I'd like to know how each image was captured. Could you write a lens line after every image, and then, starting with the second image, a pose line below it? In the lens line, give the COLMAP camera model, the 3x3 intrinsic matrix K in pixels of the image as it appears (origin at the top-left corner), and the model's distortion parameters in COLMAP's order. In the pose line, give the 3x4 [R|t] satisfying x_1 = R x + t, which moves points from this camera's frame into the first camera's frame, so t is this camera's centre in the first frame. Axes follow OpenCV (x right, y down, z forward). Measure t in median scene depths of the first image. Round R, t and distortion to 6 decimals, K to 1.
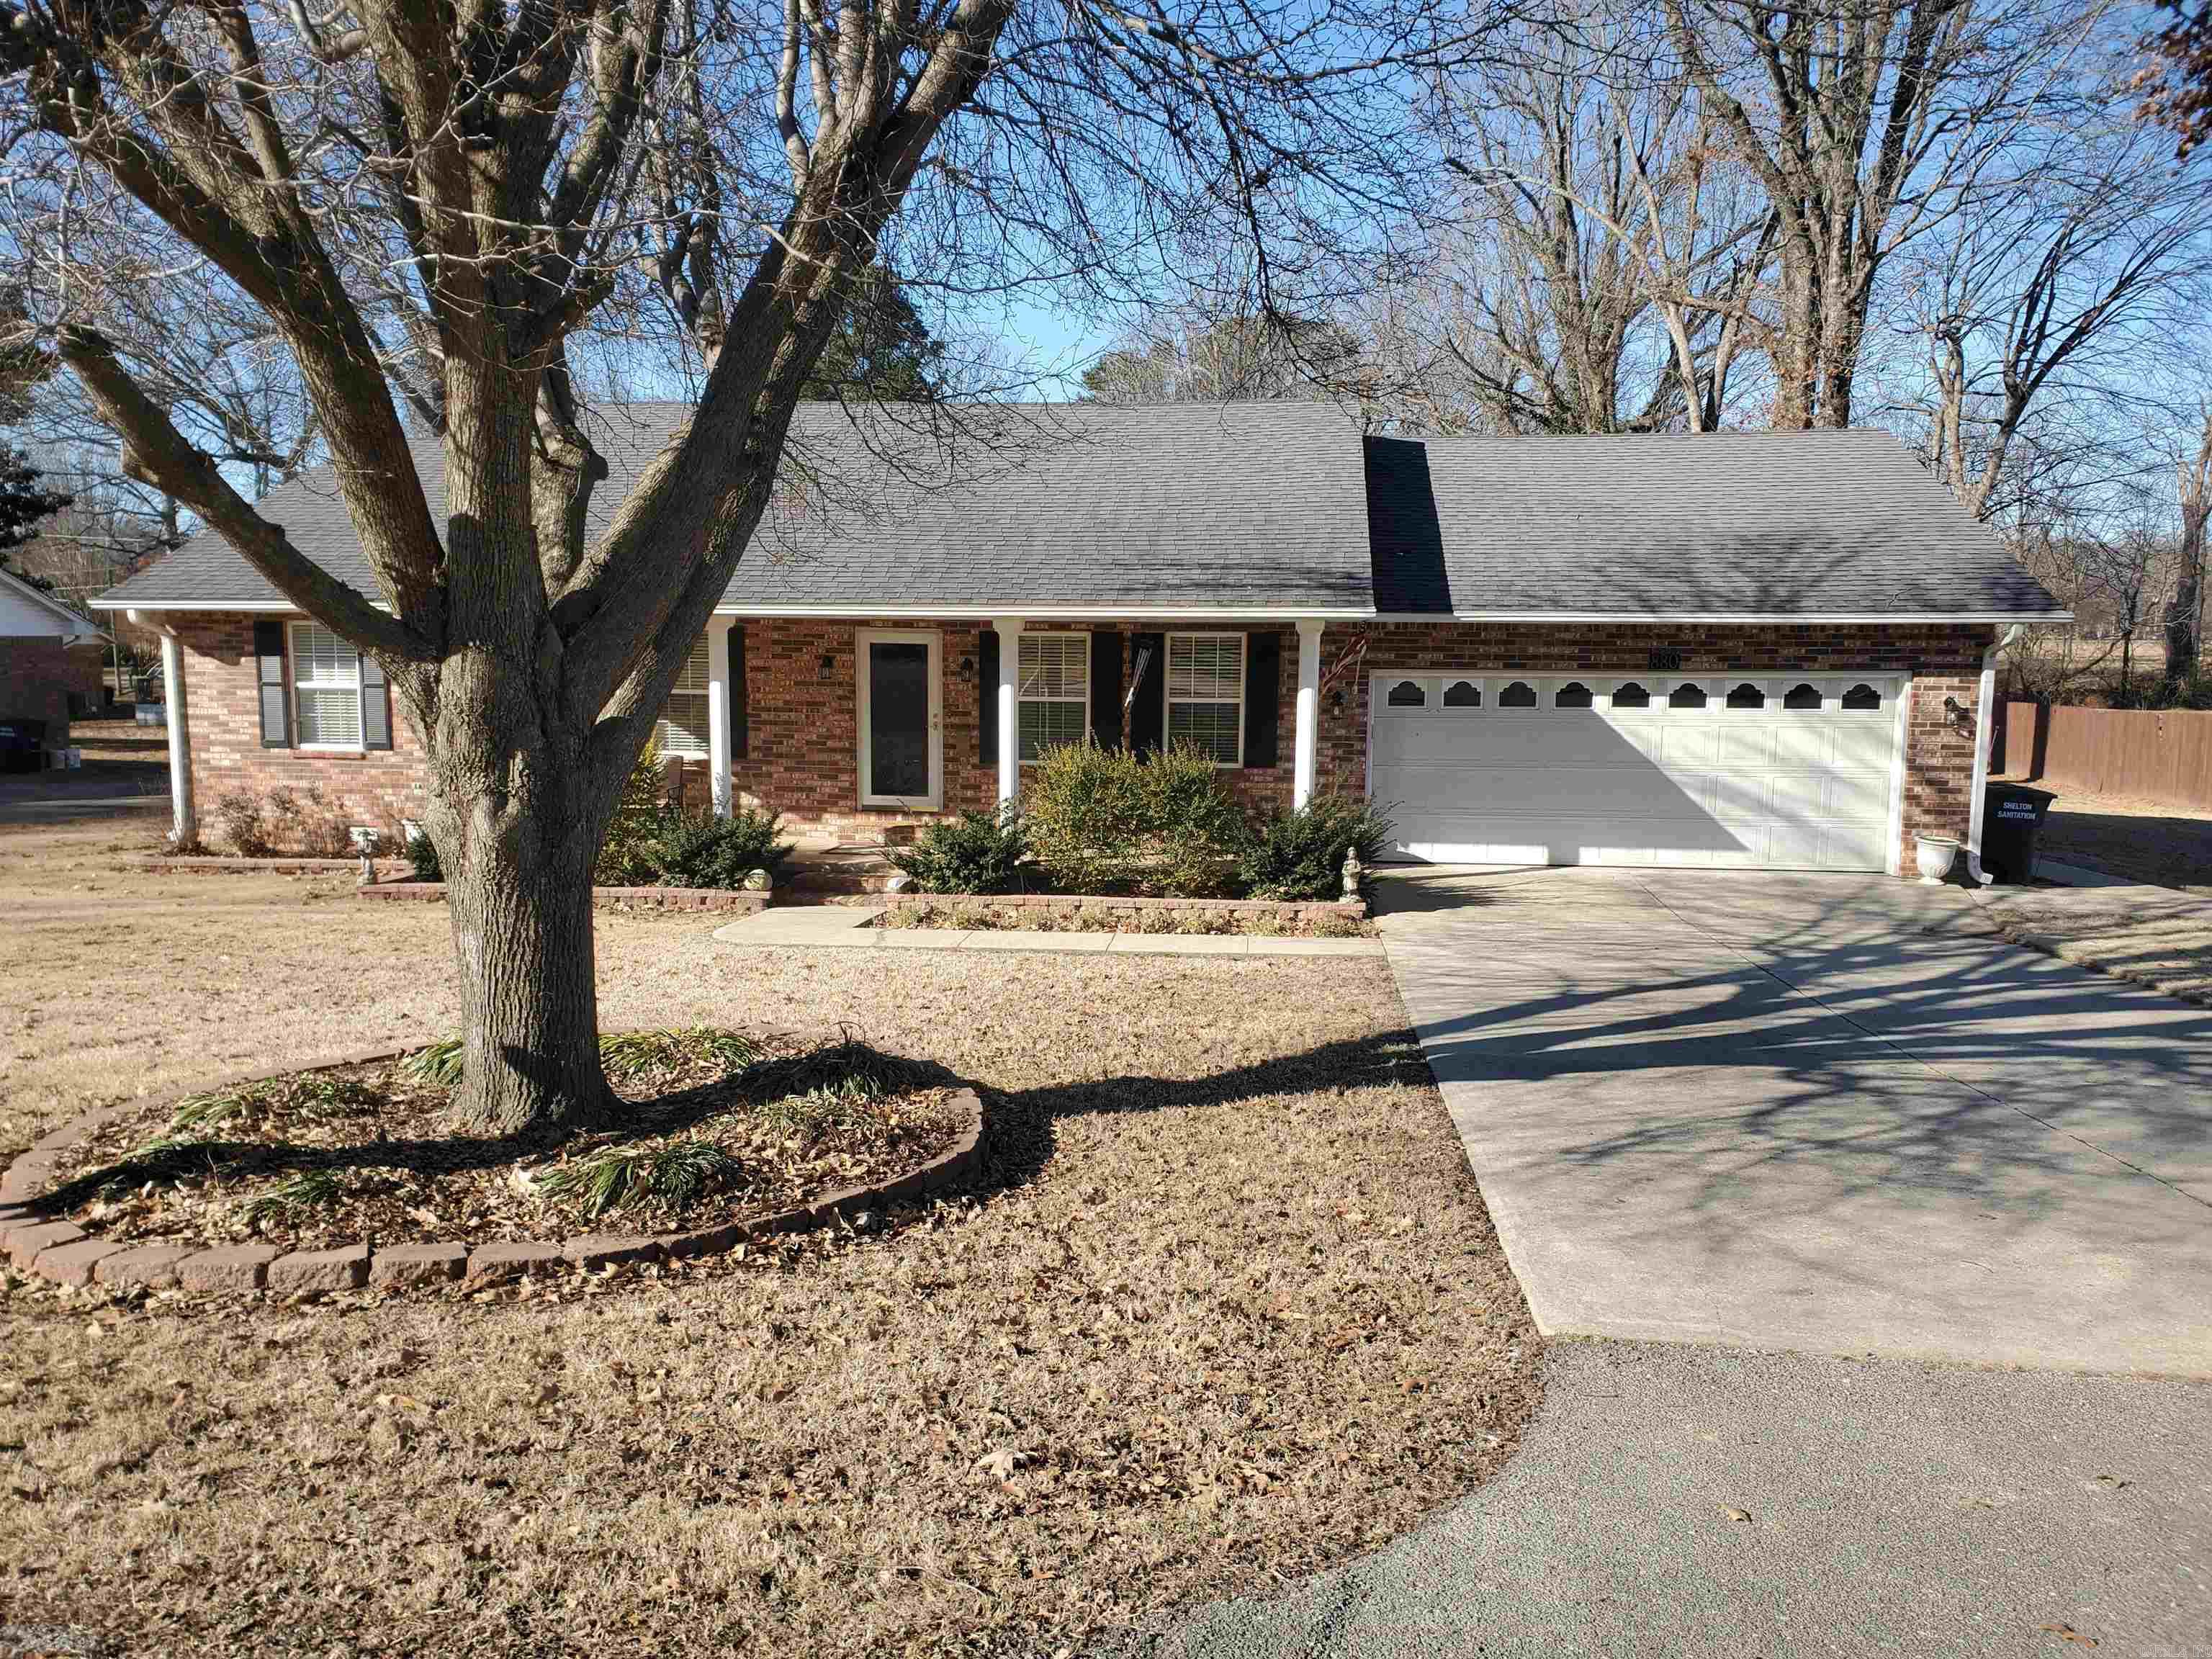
lens RADIAL K [[1683.4, 0, 1096.0], [0, 1683.4, 828.6], [0, 0, 1]] dist [0.033591, -0.008223]
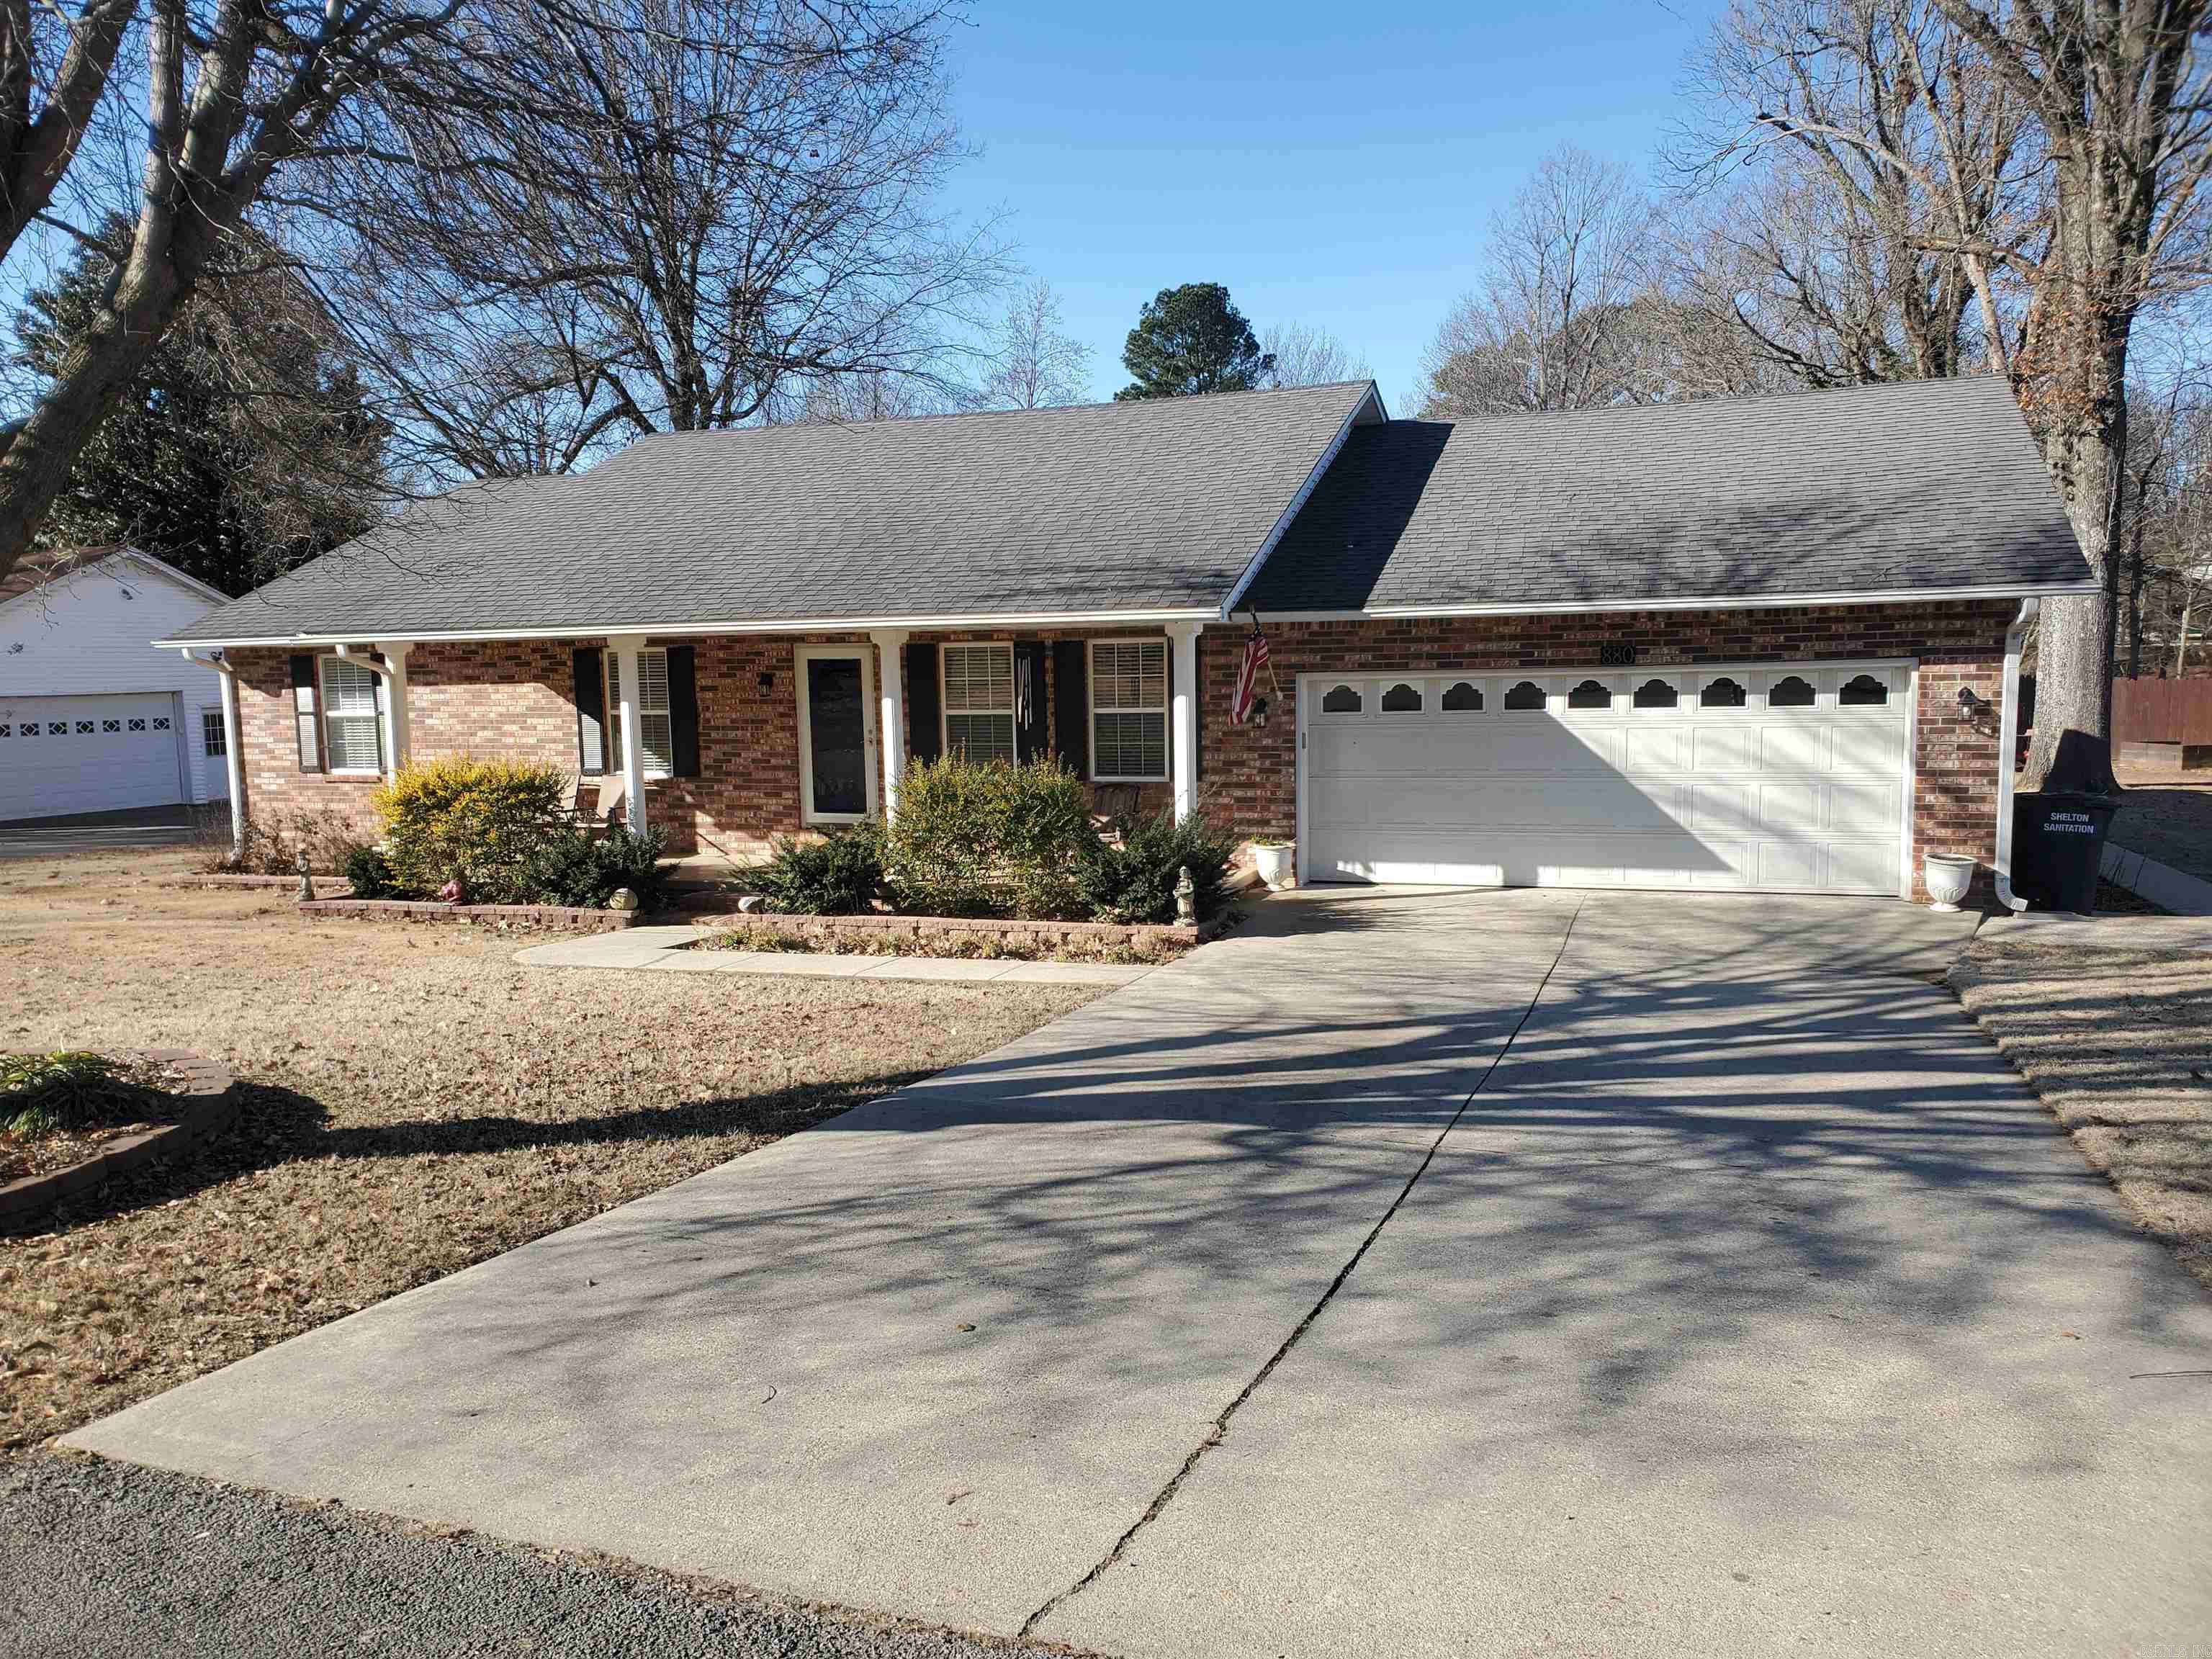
lens RADIAL K [[1683.4, 0, 1096.0], [0, 1683.4, 828.6], [0, 0, 1]] dist [0.033591, -0.008223]
pose [[0.971601, -0.004616, -0.236579, 0.281428], [0.002480, 0.999953, -0.009325, -0.001094], [0.236611, 0.008473, 0.971568, 0.082538]]
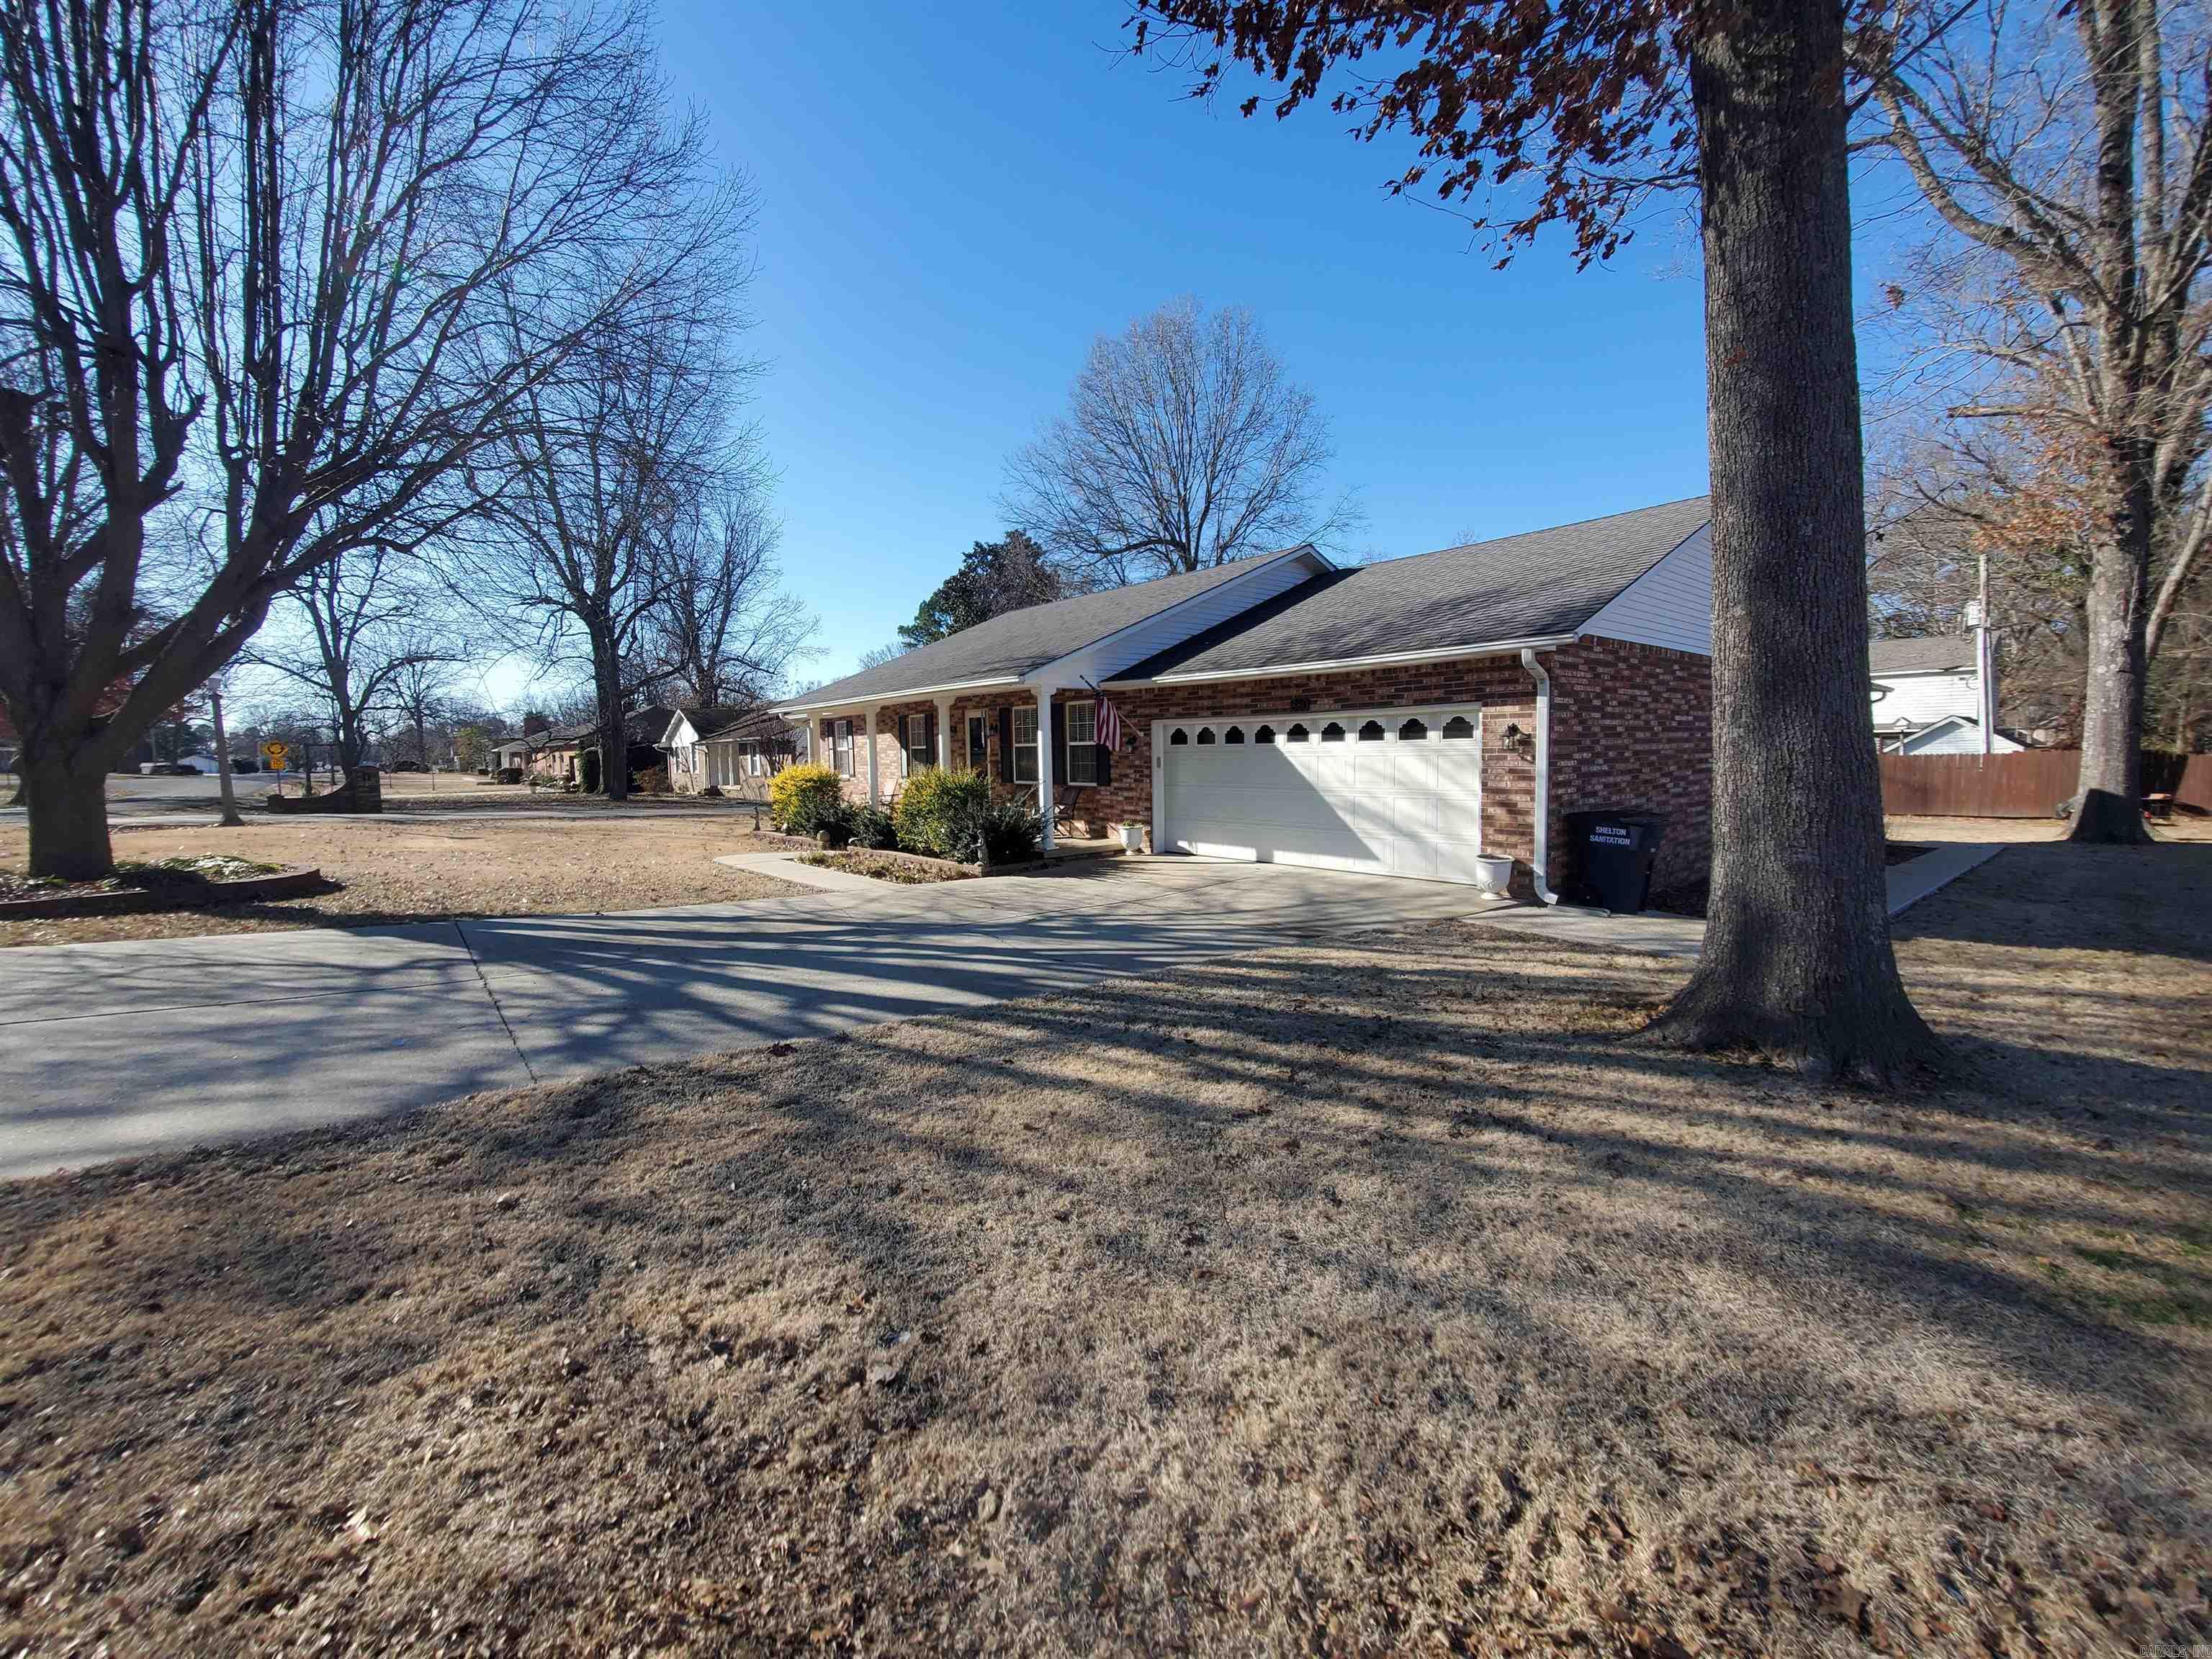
lens RADIAL K [[874.1, 0, 1143.5], [0, 874.1, 803.6], [0, 0, 1]] dist [0.000828, 0.000206]
pose [[0.750291, 0.023137, -0.660703, 0.687498], [-0.057029, 0.997927, -0.029816, 0.001865], [0.658644, 0.060050, 0.750055, 0.435884]]
